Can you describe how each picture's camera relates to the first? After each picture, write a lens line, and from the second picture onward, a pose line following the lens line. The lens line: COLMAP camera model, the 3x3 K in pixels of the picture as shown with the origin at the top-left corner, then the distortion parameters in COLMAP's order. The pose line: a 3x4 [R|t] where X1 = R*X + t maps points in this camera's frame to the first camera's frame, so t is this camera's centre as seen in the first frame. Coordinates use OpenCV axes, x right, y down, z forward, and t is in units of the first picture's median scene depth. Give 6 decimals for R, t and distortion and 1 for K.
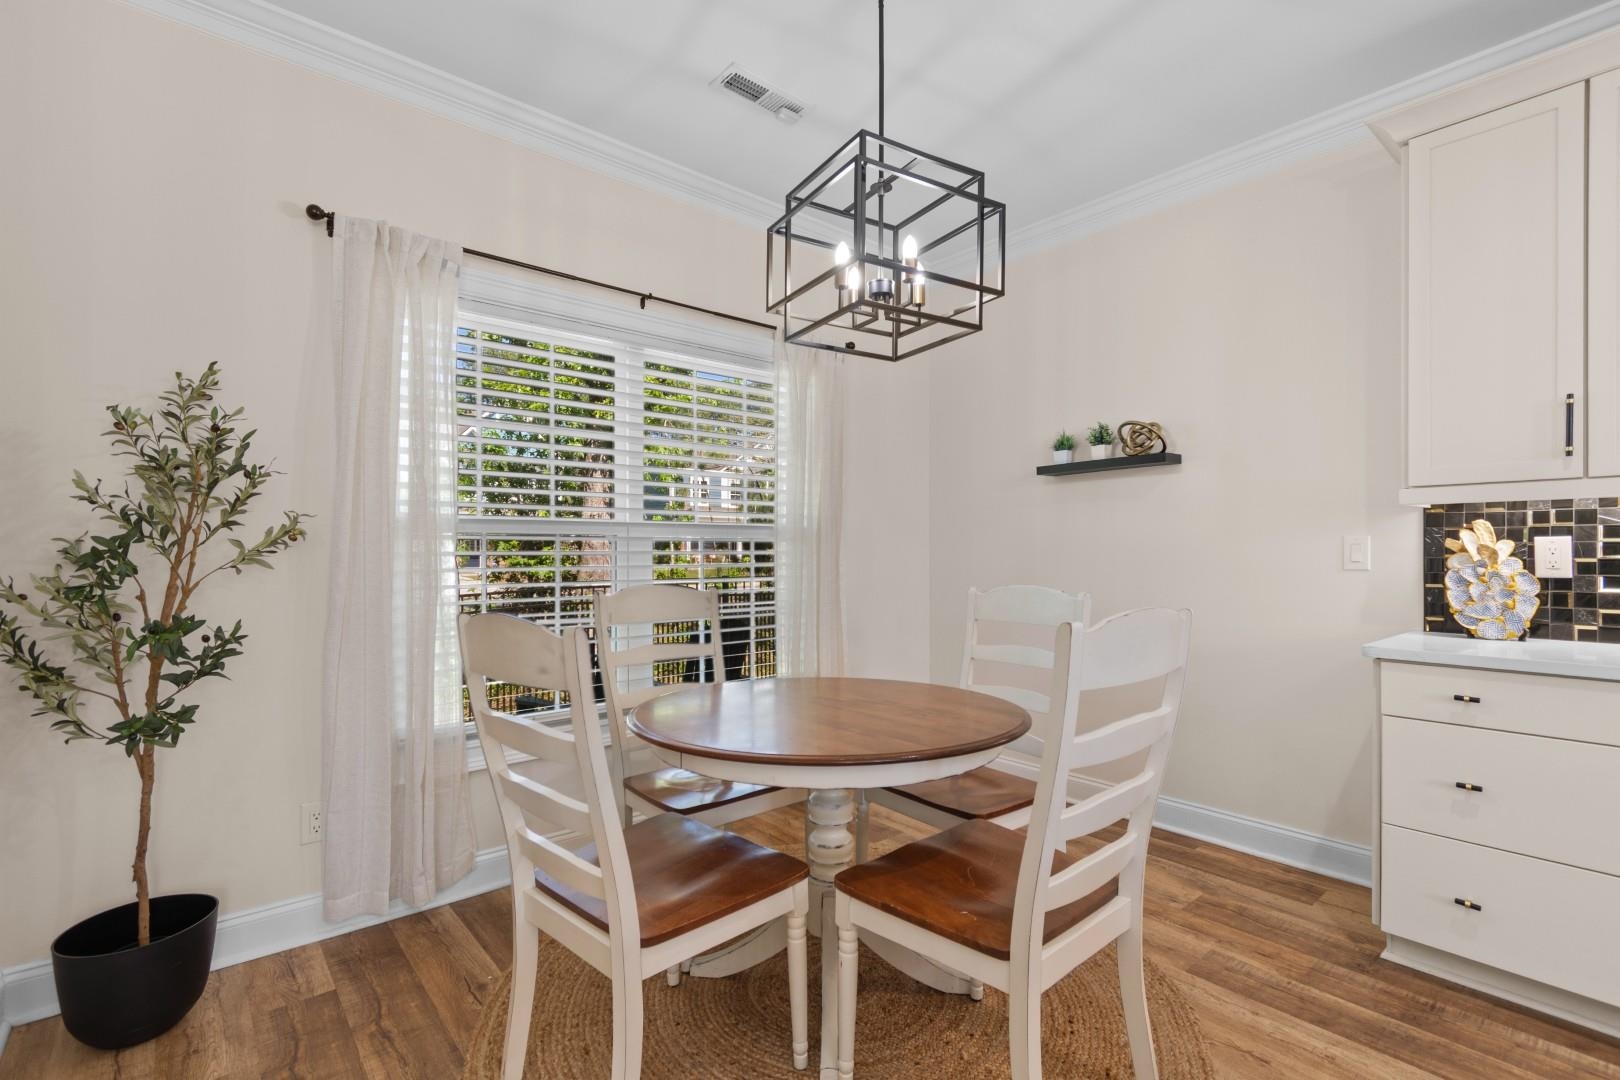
lens RADIAL K [[720.6, 0, 814.9], [0, 720.6, 554.3], [0, 0, 1]] dist [-0.001139, -0.000189]
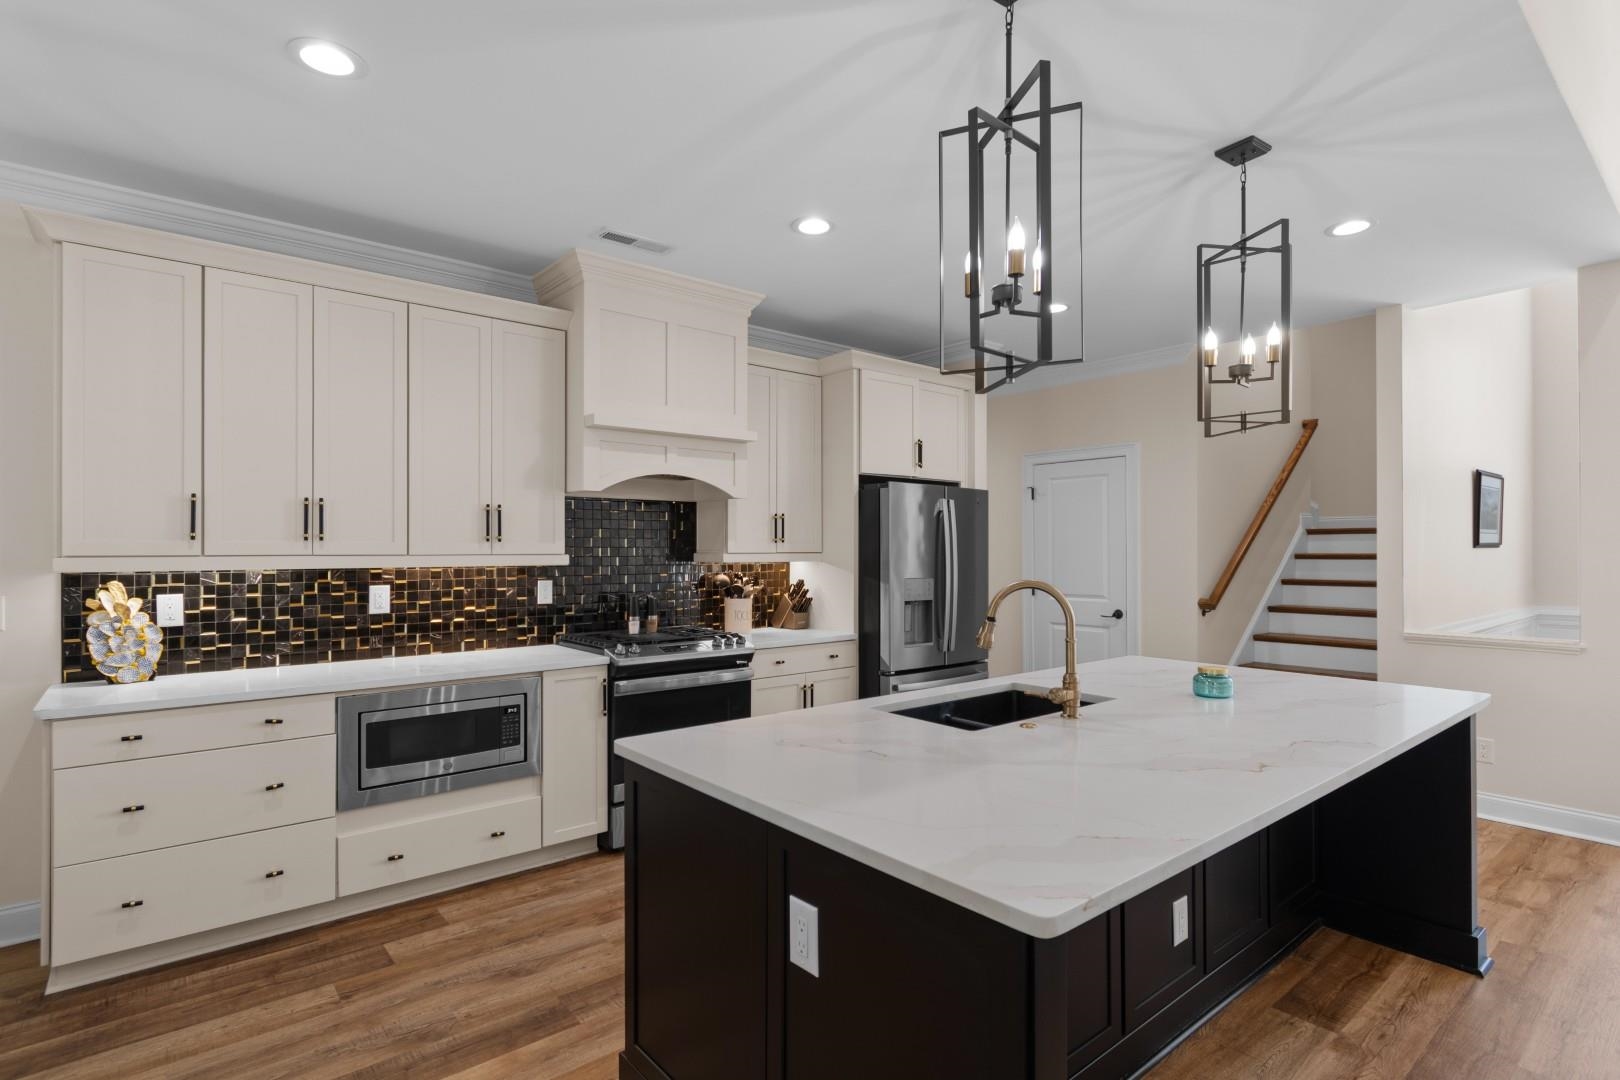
lens RADIAL K [[806.4, 0, 825.5], [0, 806.4, 546.7], [0, 0, 1]] dist [-0.001988, 0.001882]
pose [[0.000093, 0.005316, 0.999986, -0.401235], [0.004790, 0.999974, -0.005316, -0.095345], [-0.999989, 0.004790, 0.000068, -0.161975]]
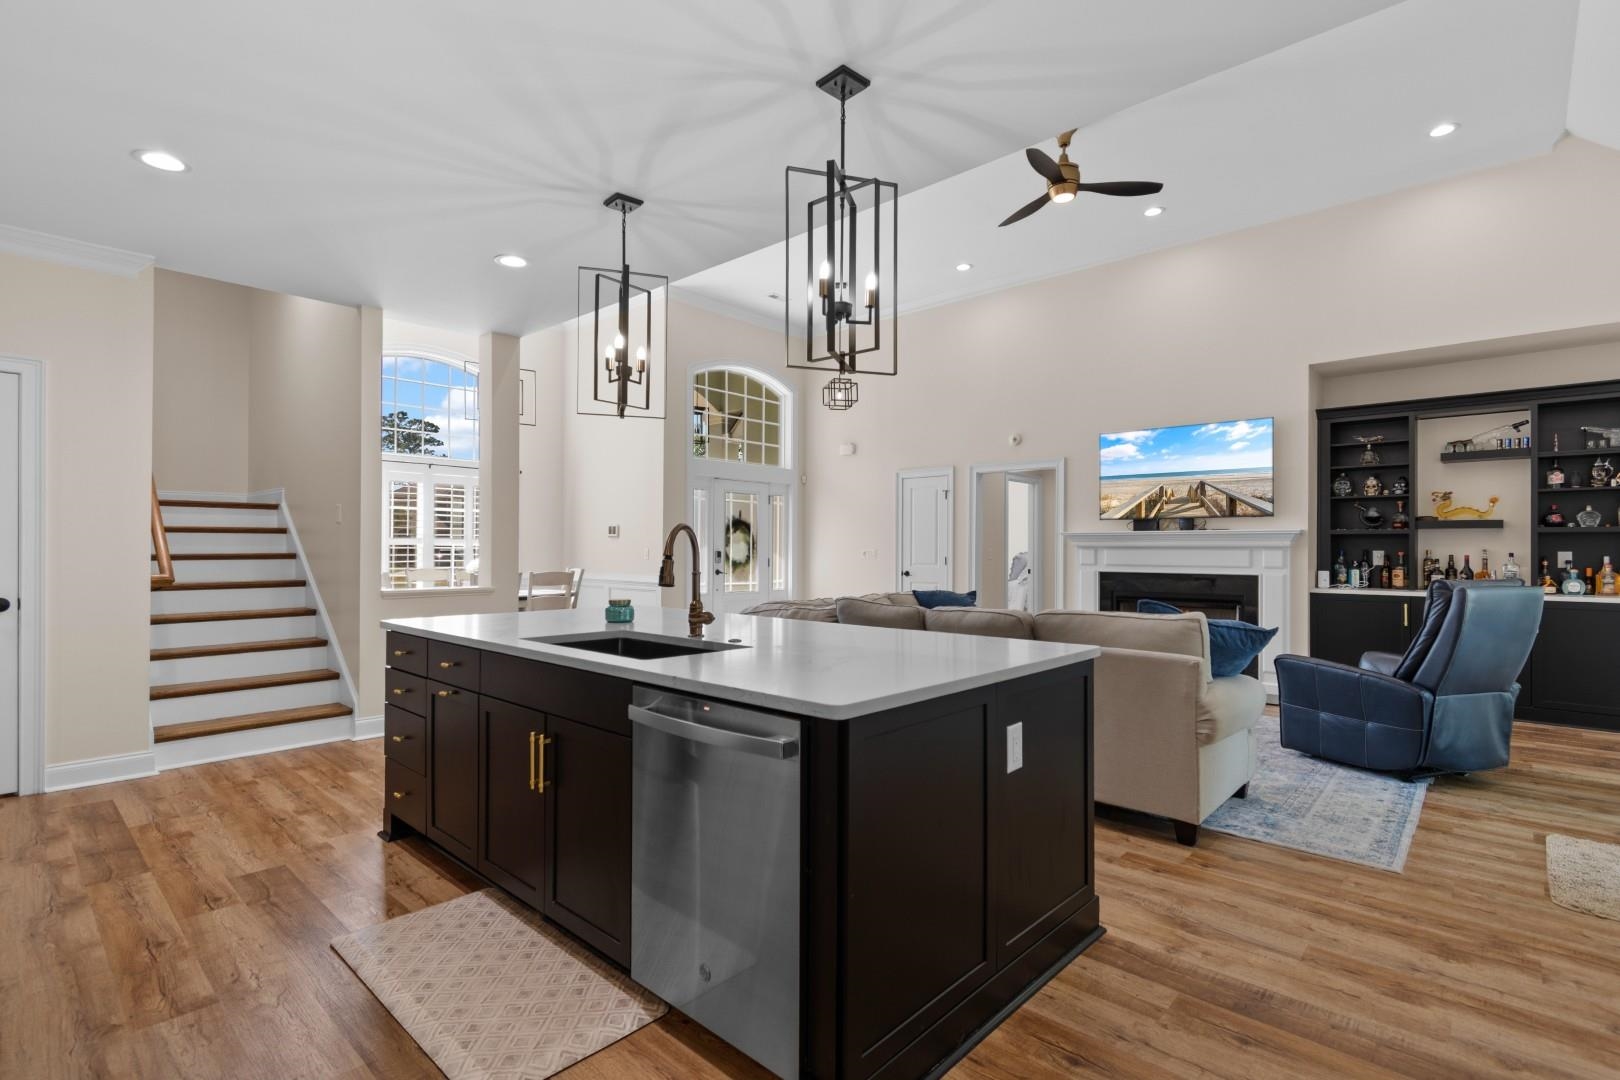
lens RADIAL K [[767.2, 0, 808.0], [0, 767.2, 544.4], [0, 0, 1]] dist [-0.007753, 0.000435]
pose [[-0.993025, -0.003378, -0.117853, 0.635097], [-0.002944, 0.999988, -0.003857, -0.017369], [0.117864, -0.003483, -0.993024, 0.751759]]
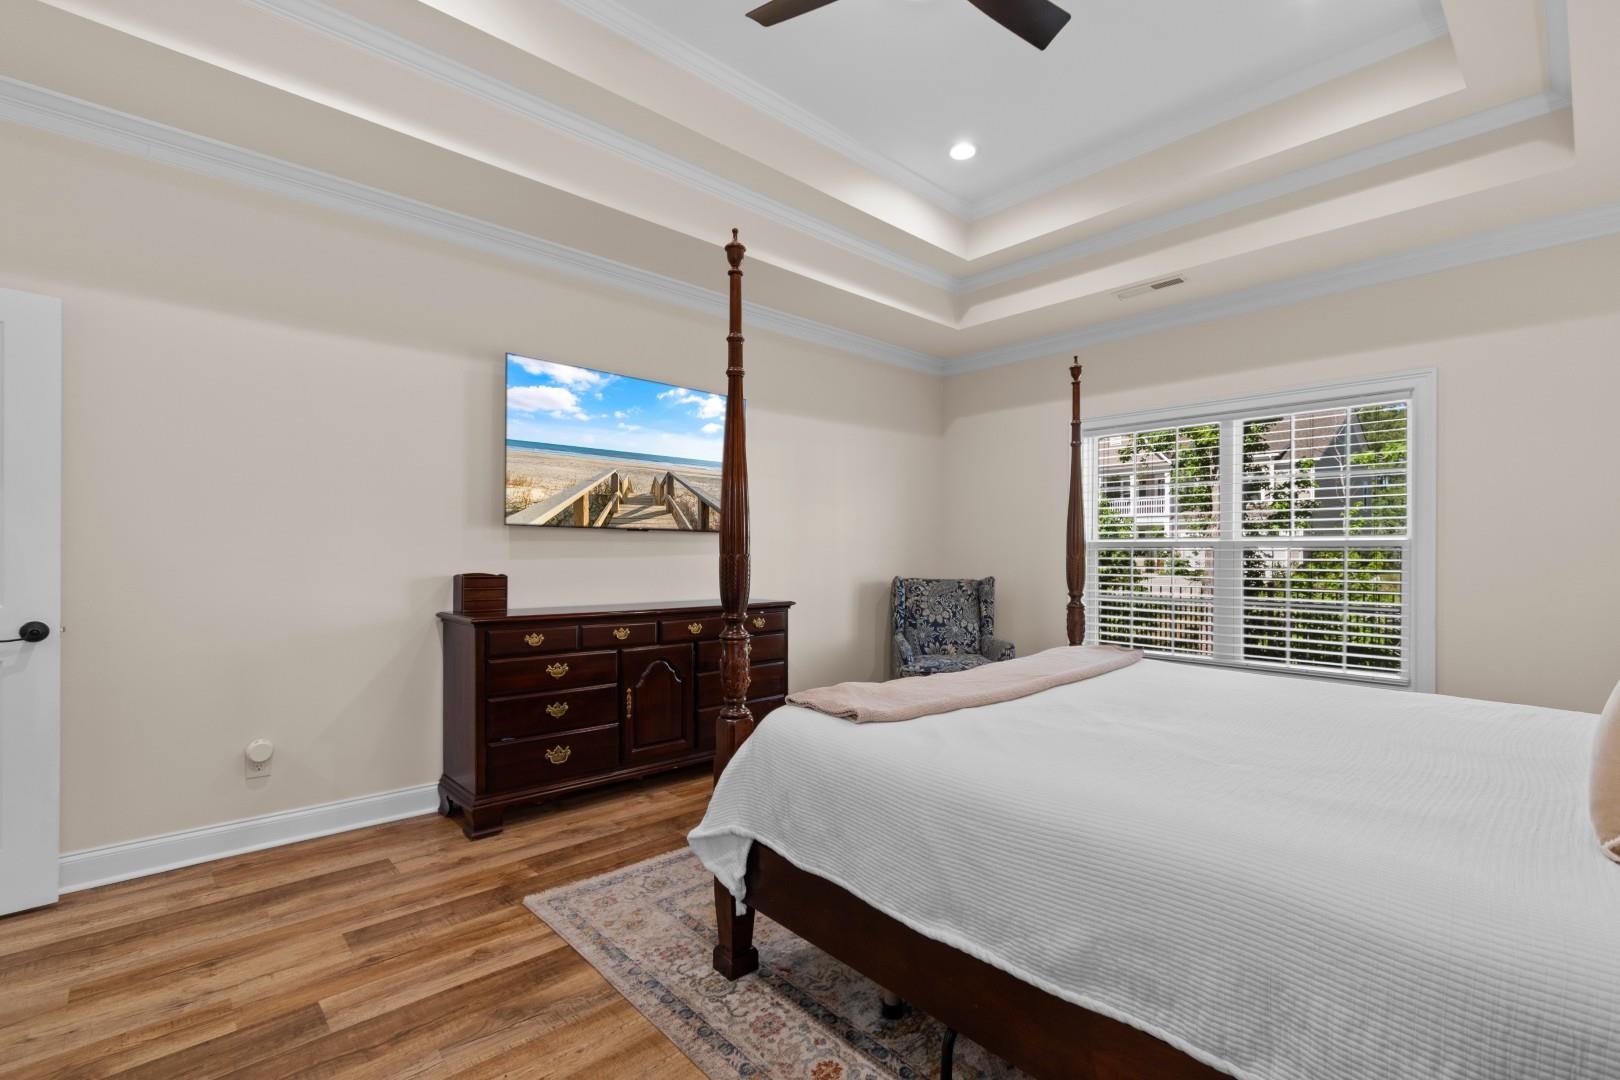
lens RADIAL K [[720.6, 0, 820.6], [0, 720.6, 565.1], [0, 0, 1]] dist [-0.001139, -0.000189]
pose [[0.038442, 0.000534, -0.999261, 0.580302], [0.004348, 0.999990, 0.000701, -0.049094], [0.999251, -0.004372, 0.038439, -1.730166]]
